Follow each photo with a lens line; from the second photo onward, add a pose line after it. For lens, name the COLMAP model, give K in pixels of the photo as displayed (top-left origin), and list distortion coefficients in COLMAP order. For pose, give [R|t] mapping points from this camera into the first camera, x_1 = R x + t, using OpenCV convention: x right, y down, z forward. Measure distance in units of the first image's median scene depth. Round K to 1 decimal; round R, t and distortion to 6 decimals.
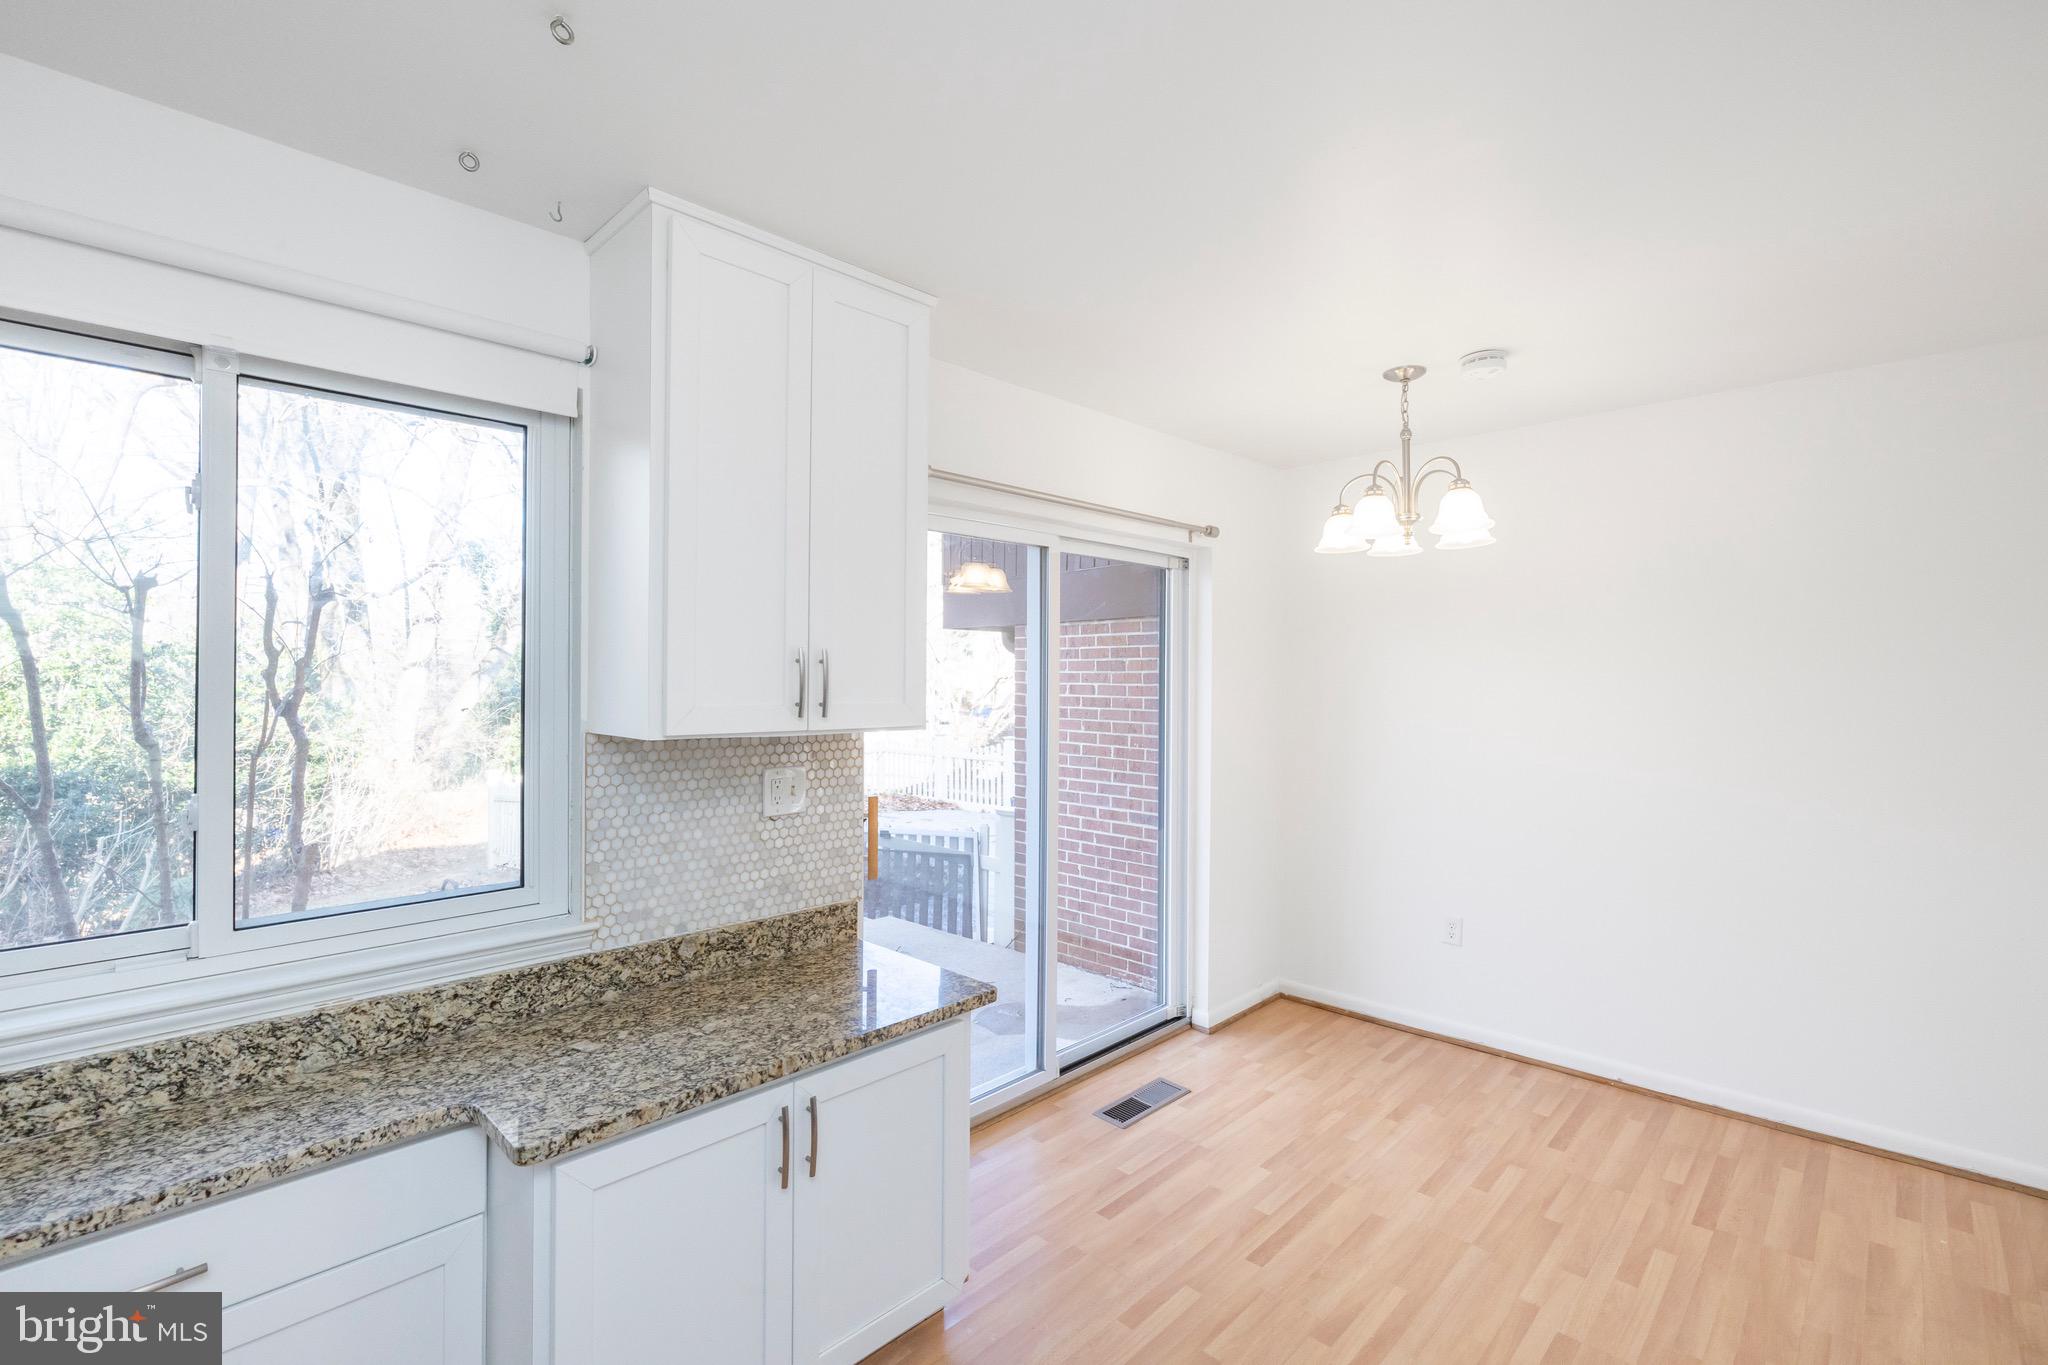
lens RADIAL K [[912.8, 0, 1013.3], [0, 912.8, 681.5], [0, 0, 1]] dist [-0.002185, -0.000053]
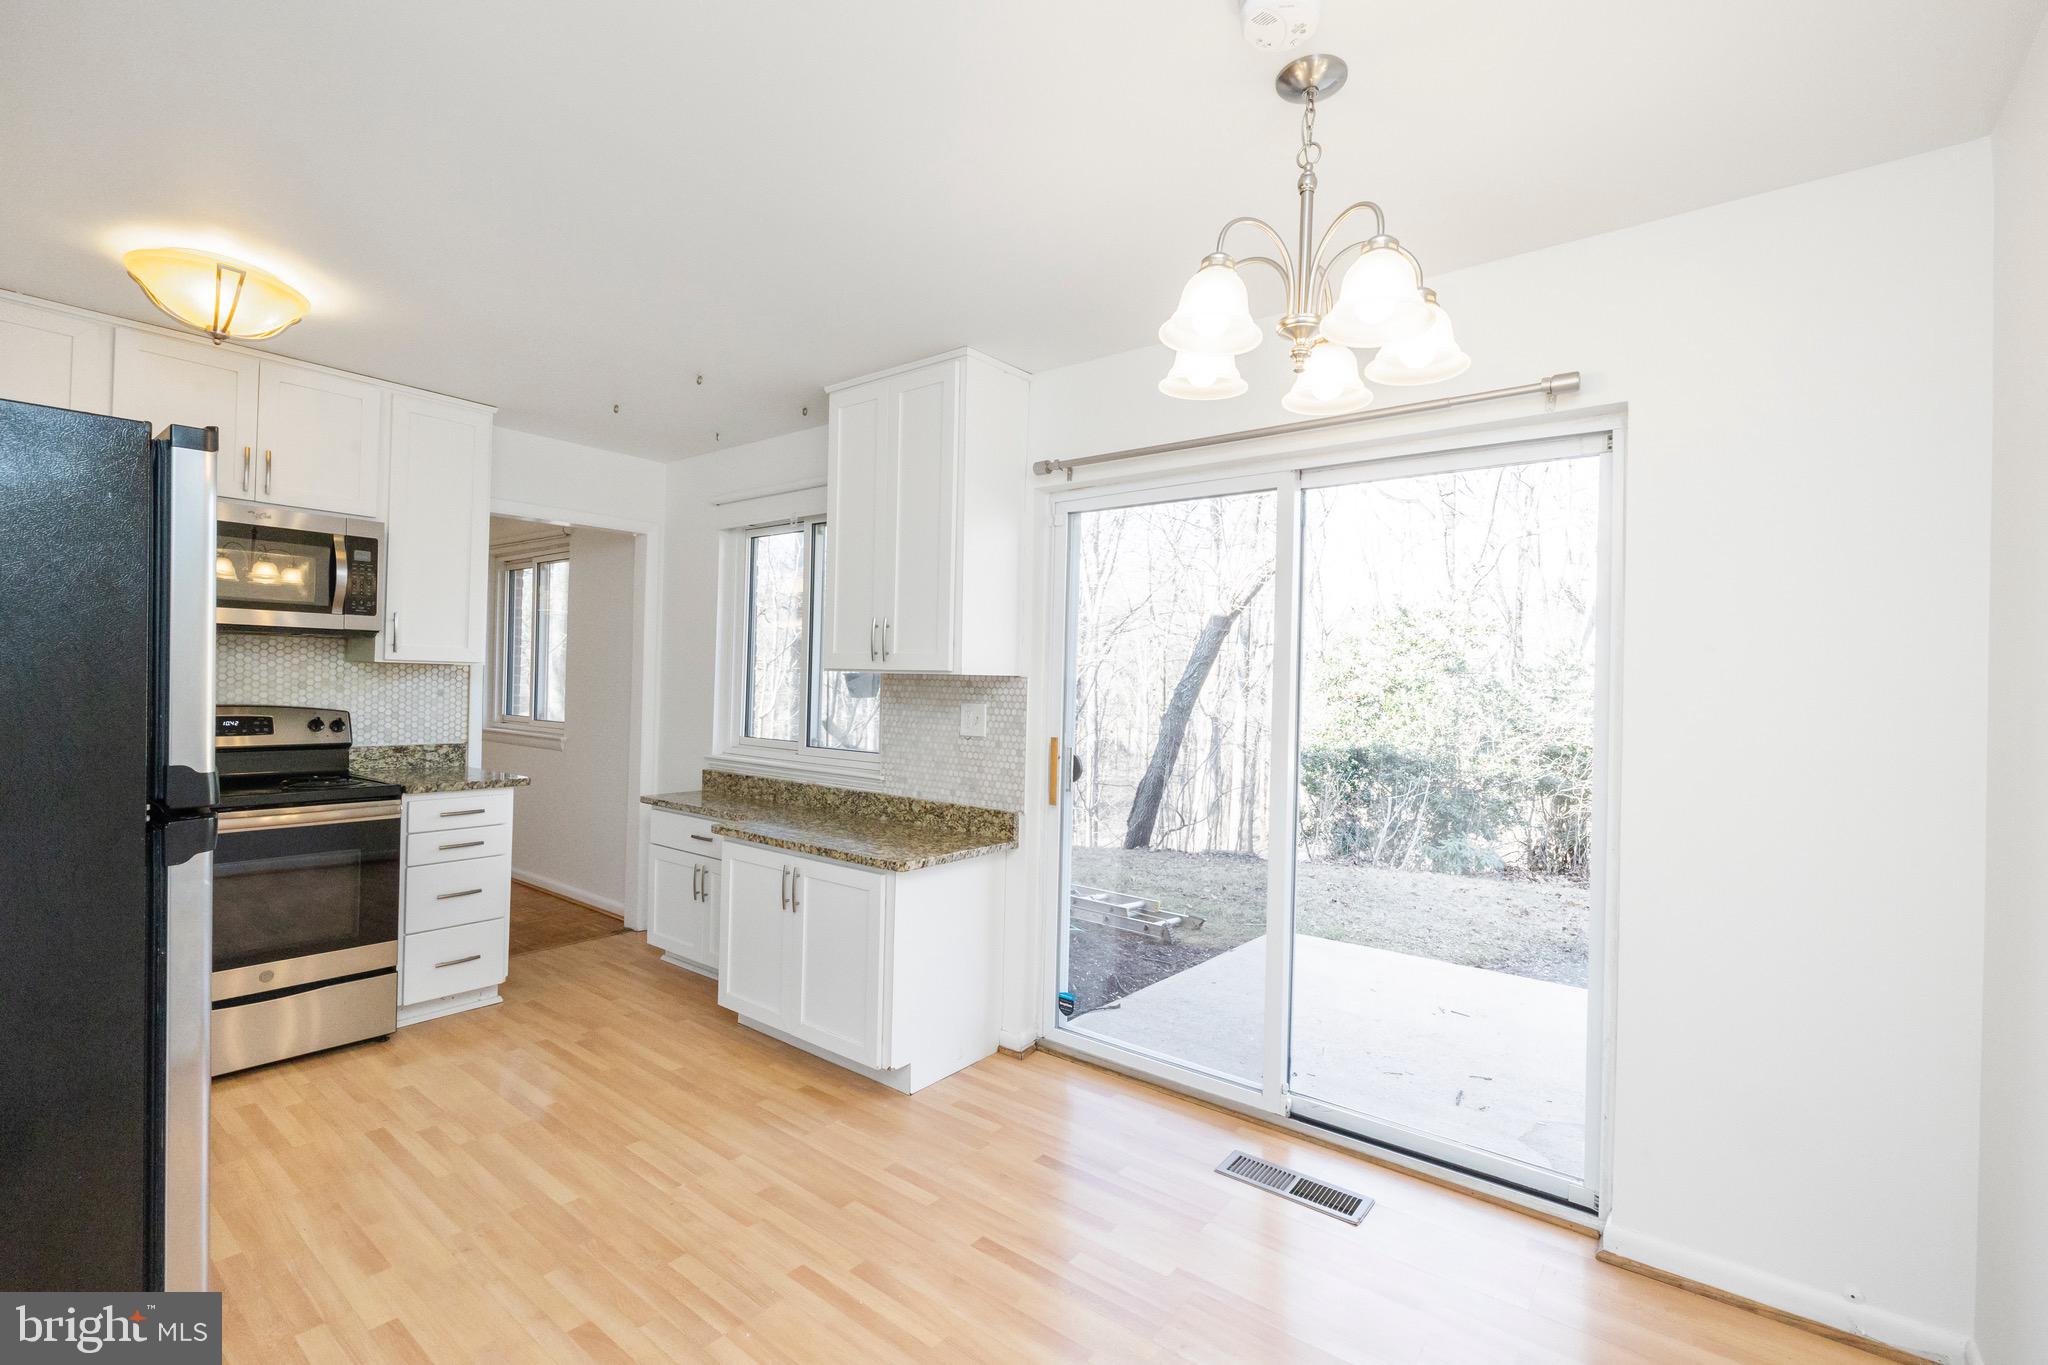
lens RADIAL K [[912.8, 0, 1018.2], [0, 912.8, 685.7], [0, 0, 1]] dist [-0.002185, -0.000053]
pose [[0.100739, -0.000585, -0.994913, 1.252969], [-0.027282, 0.999622, -0.003350, 0.072116], [0.994539, 0.027480, 0.100685, 0.972695]]
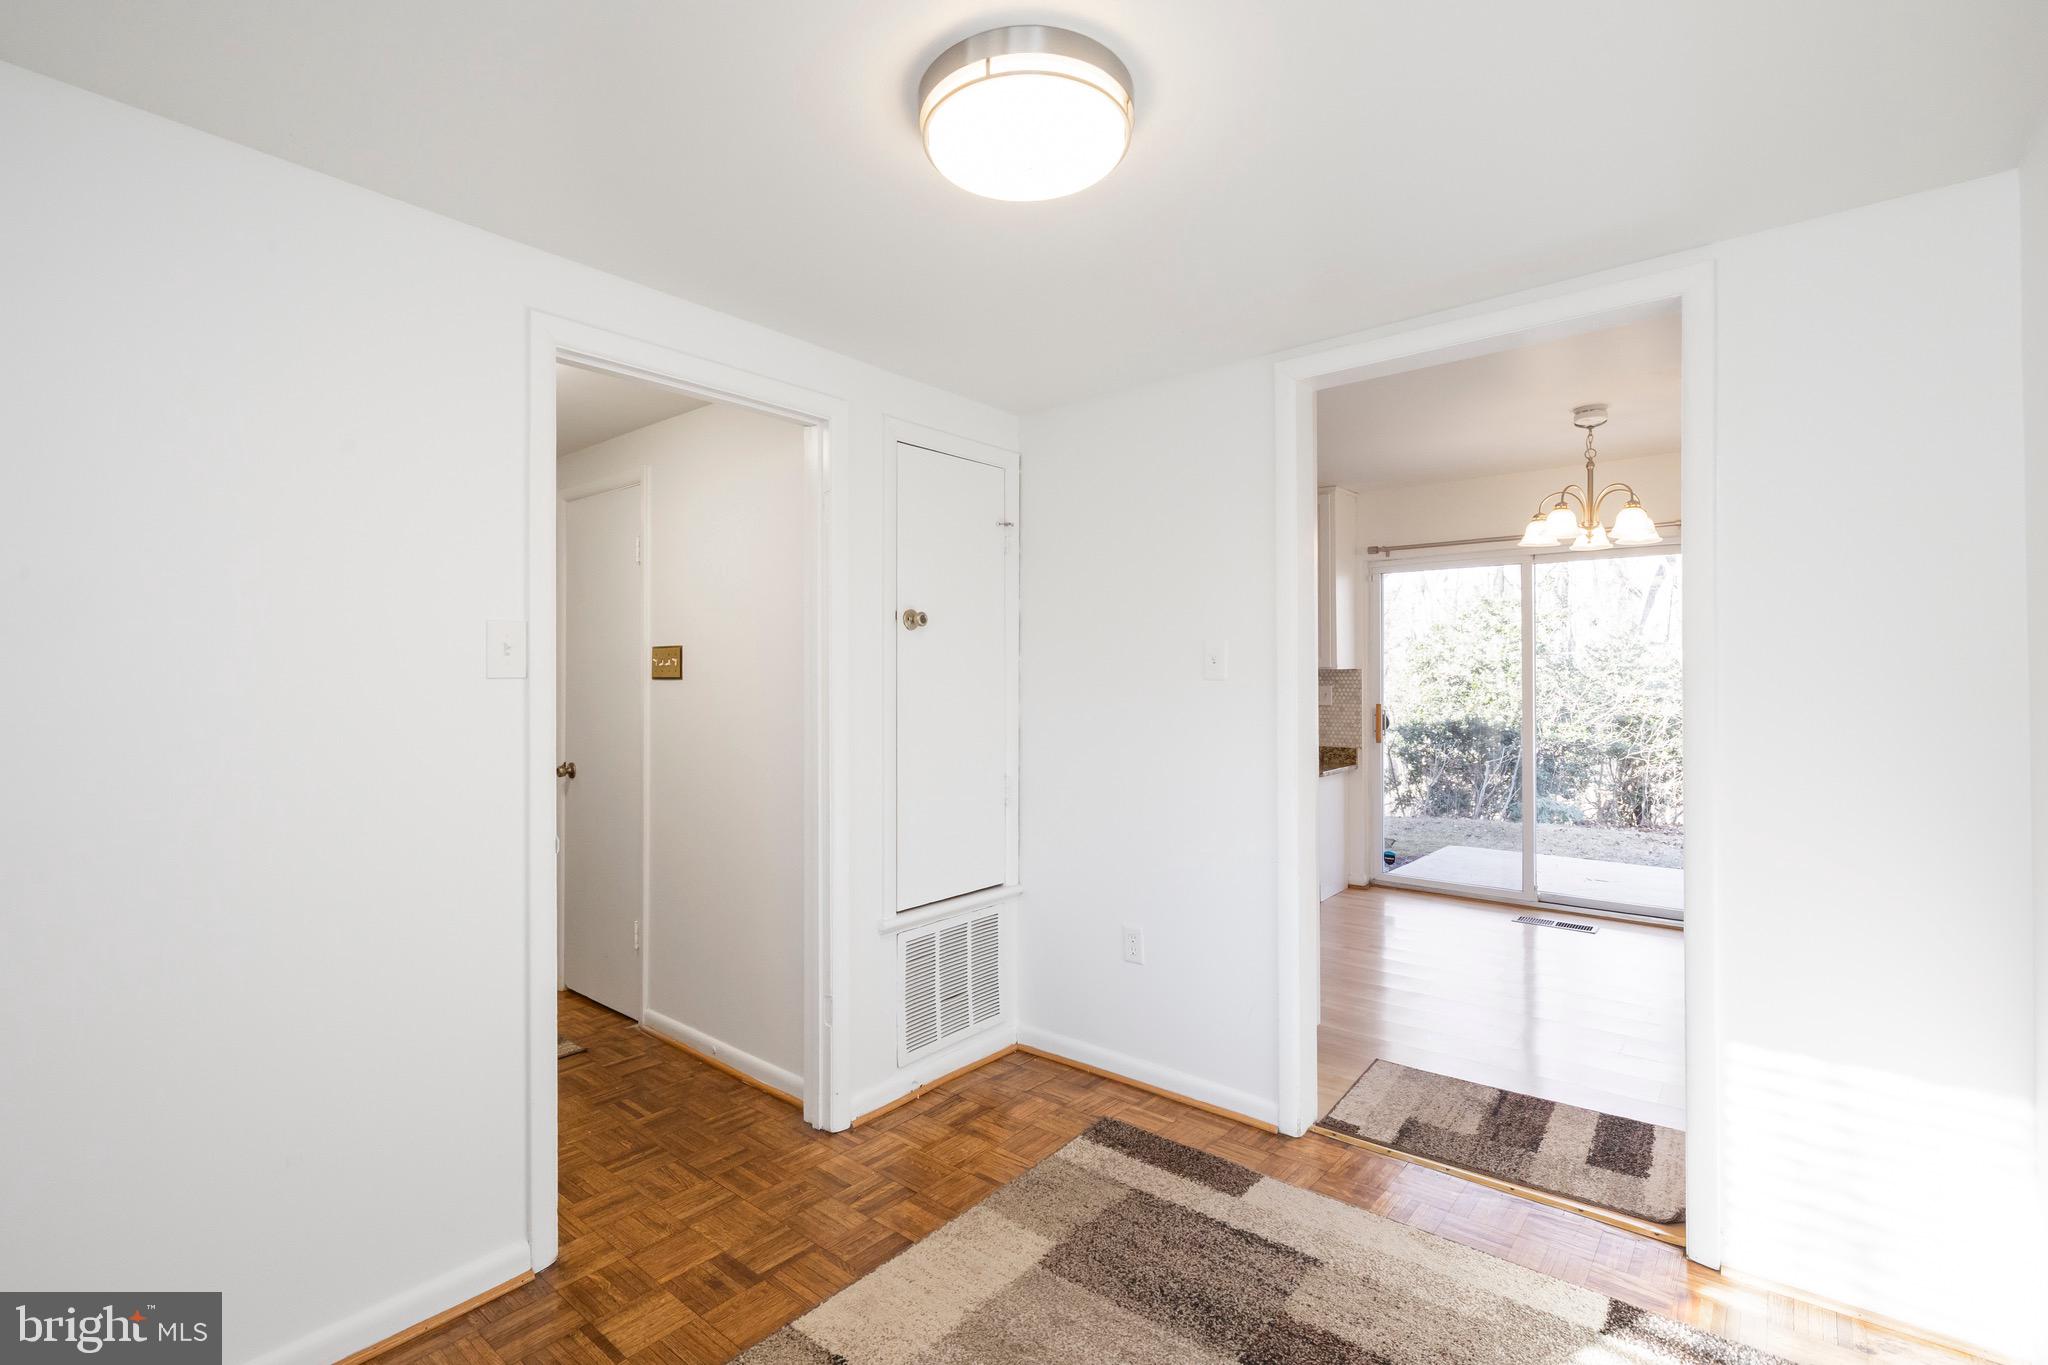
lens RADIAL K [[912.8, 0, 1029.6], [0, 912.8, 671.9], [0, 0, 1]] dist [-0.002185, -0.000053]
pose [[0.076041, -0.006412, -0.997084, 2.246192], [-0.002555, 0.999975, -0.006625, 0.078229], [0.997101, 0.003052, 0.076023, 0.031354]]
